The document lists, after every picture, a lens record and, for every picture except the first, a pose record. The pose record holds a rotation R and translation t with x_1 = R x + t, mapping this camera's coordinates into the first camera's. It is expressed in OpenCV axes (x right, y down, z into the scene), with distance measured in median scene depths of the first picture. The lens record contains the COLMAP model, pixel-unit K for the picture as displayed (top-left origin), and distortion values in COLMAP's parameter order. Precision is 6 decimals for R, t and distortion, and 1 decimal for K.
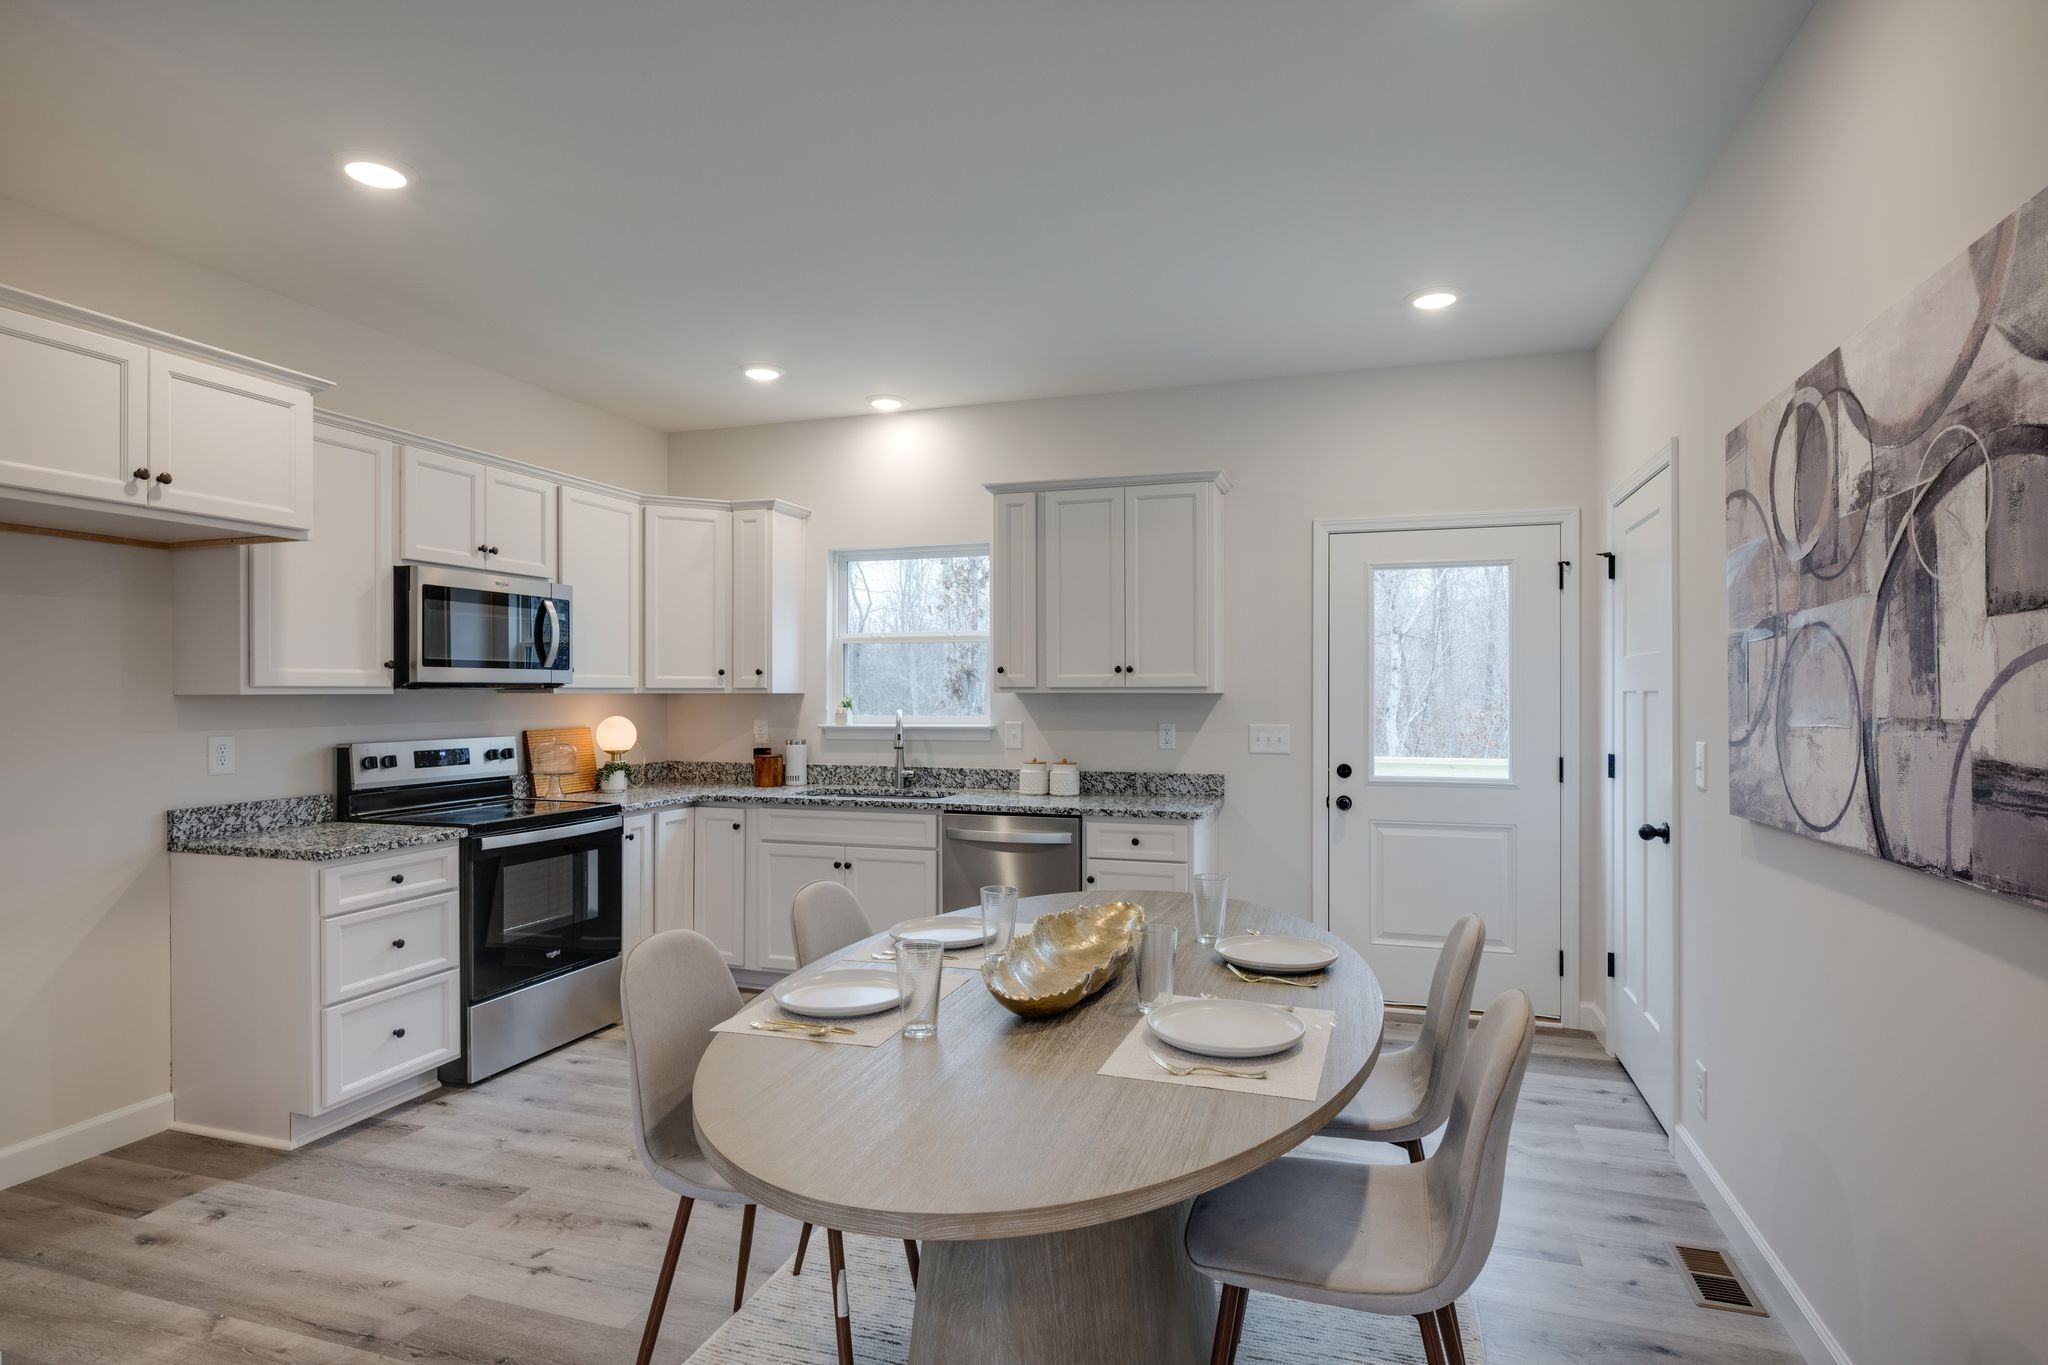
lens RADIAL K [[1089.1, 0, 1024.0], [0, 1089.1, 682.5], [0, 0, 1]] dist [-0.000271, 0.000751]
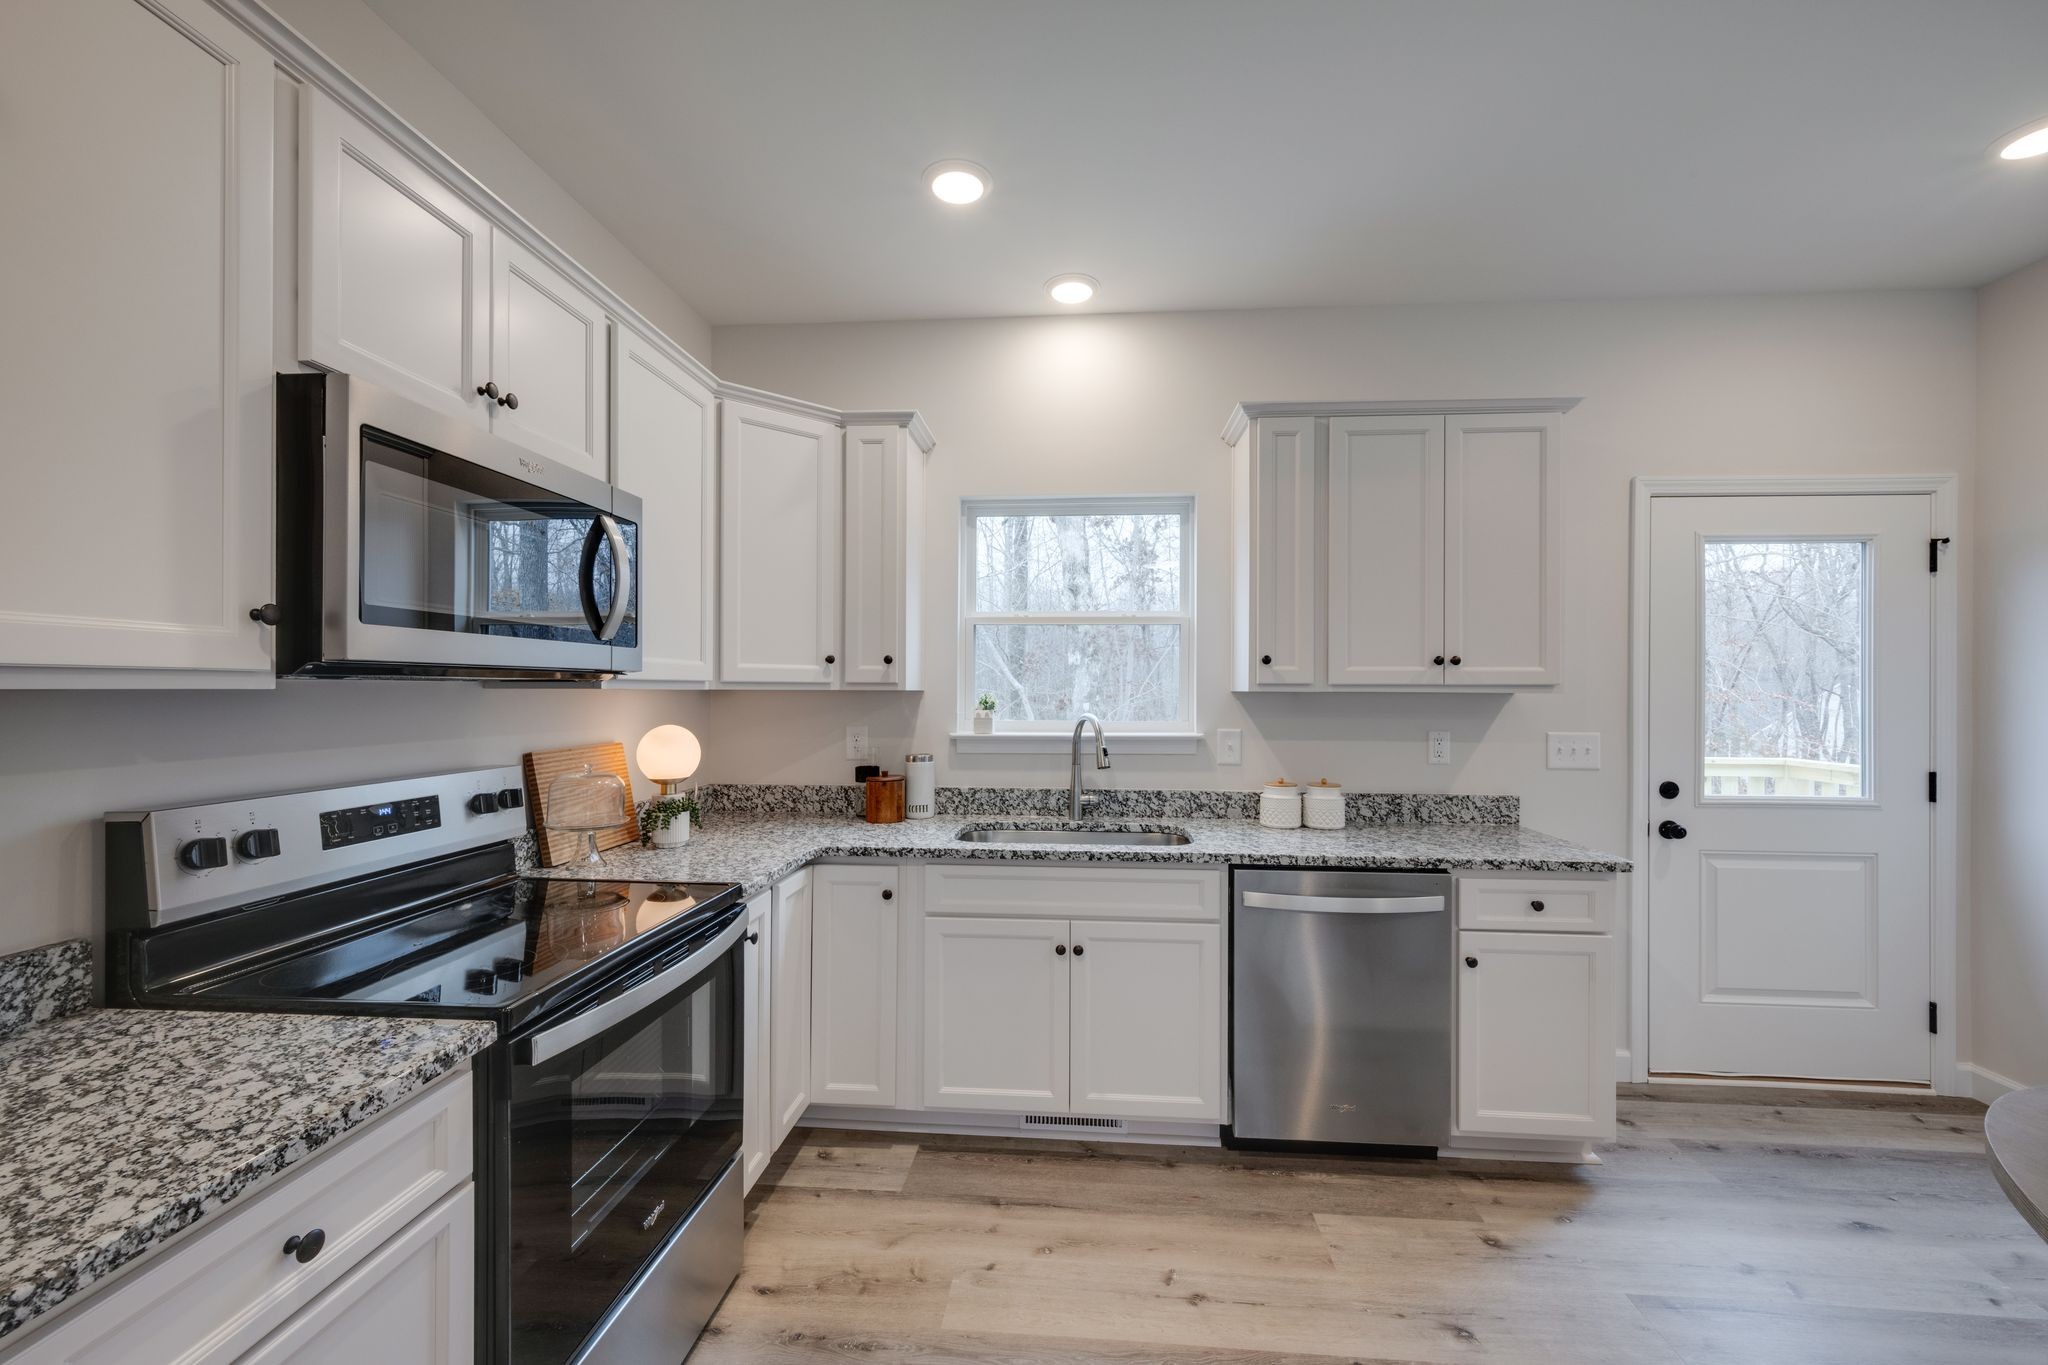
lens RADIAL K [[817.1, 0, 1028.5], [0, 817.1, 687.6], [0, 0, 1]] dist [0.000484, -0.000165]
pose [[0.969167, 0.005684, 0.246339, -0.308259], [-0.007274, 0.999958, 0.005543, 0.005015], [-0.246297, -0.007164, 0.969168, 0.513286]]
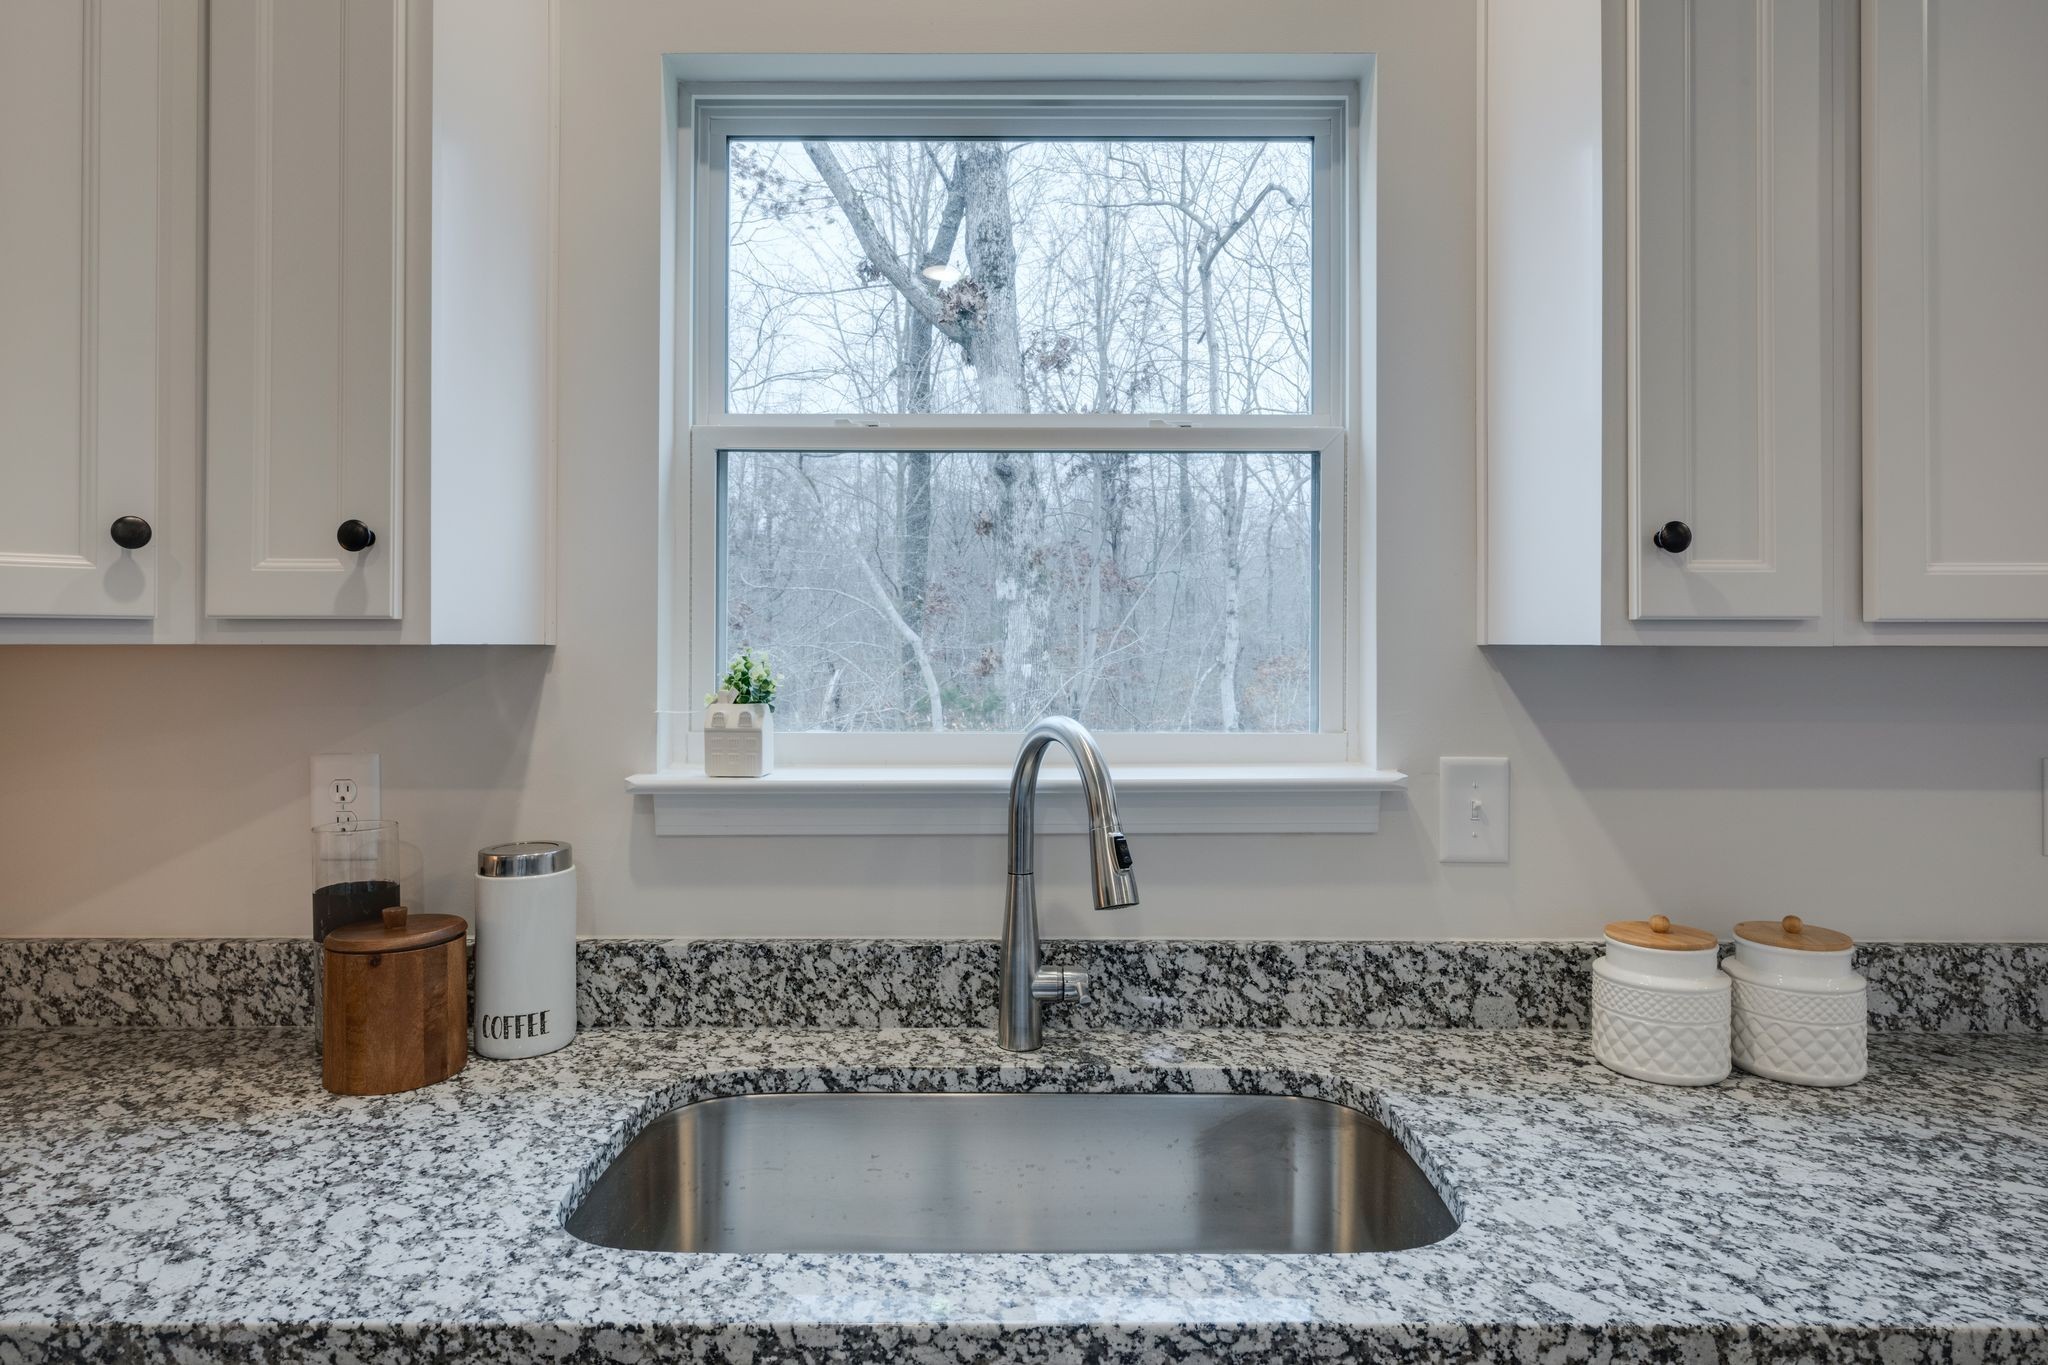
lens RADIAL K [[1189.4, 0, 1028.0], [0, 1189.4, 638.0], [0, 0, 1]] dist [0.000494, 0.000550]
pose [[0.948000, 0.003810, 0.318247, -0.213314], [-0.005342, 0.999978, 0.003942, 0.007823], [-0.318225, -0.005437, 0.948000, 0.821989]]
